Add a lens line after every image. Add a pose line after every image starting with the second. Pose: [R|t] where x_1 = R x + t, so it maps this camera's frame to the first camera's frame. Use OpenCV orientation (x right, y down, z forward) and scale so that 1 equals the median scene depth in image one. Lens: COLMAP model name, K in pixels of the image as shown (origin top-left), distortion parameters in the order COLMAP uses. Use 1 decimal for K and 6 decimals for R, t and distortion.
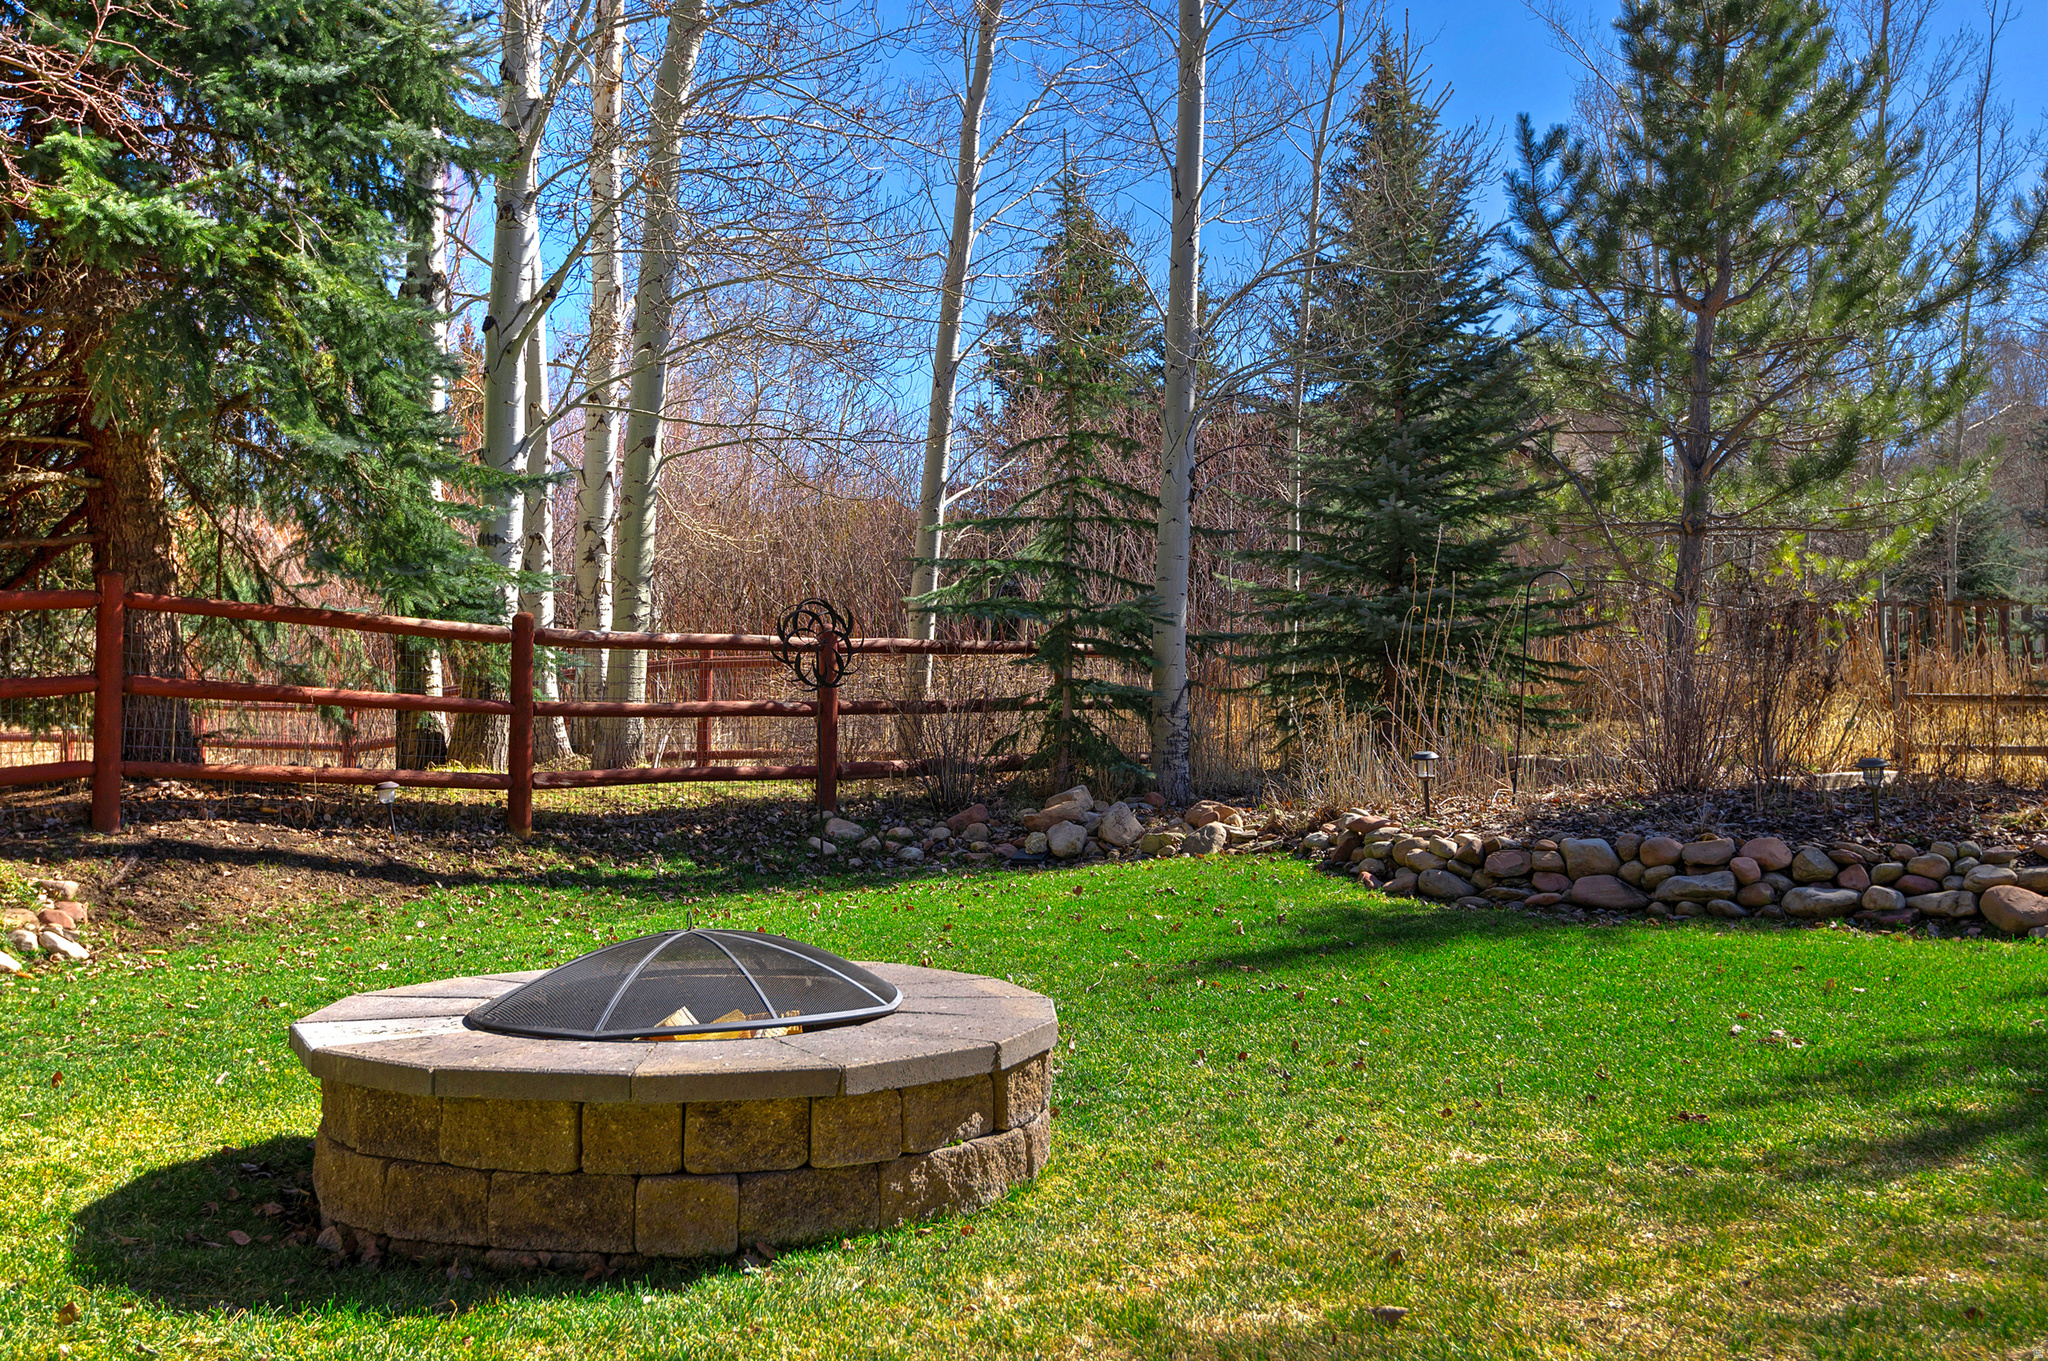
lens RADIAL K [[1820.1, 0, 1024.0], [0, 1820.1, 680.5], [0, 0, 1]] dist [0.011237, 0.008291]
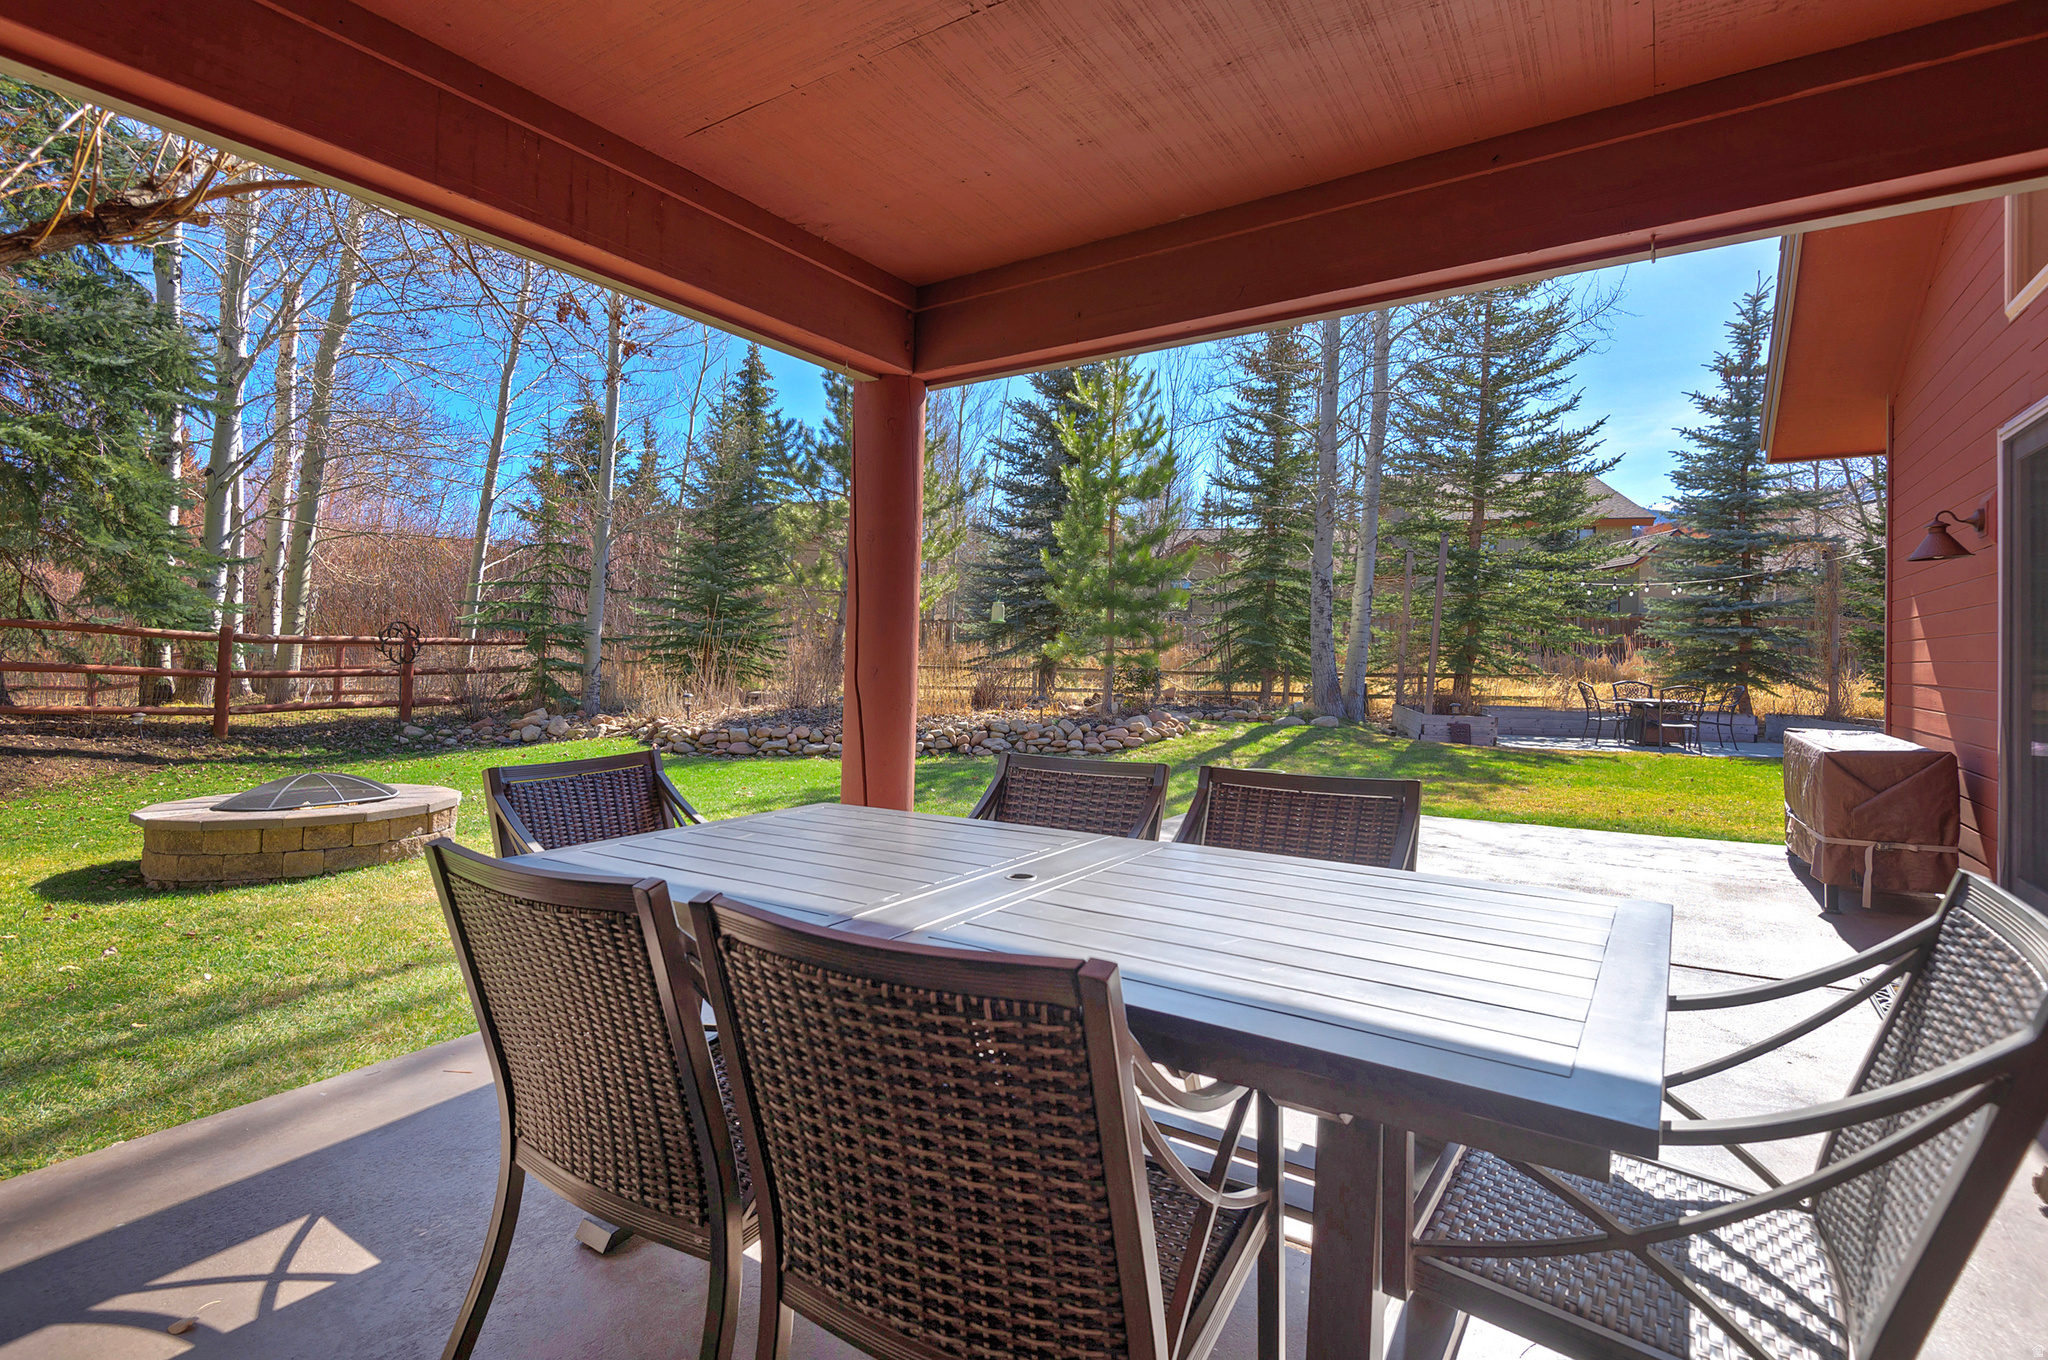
lens RADIAL K [[962.3, 0, 1022.2], [0, 962.3, 611.7], [0, 0, 1]] dist [-0.001791, -0.001525]
pose [[0.906290, 0.027084, 0.421787, 0.068015], [-0.014232, 0.999334, -0.033591, -0.029245], [-0.422416, 0.024440, 0.906072, -0.310213]]
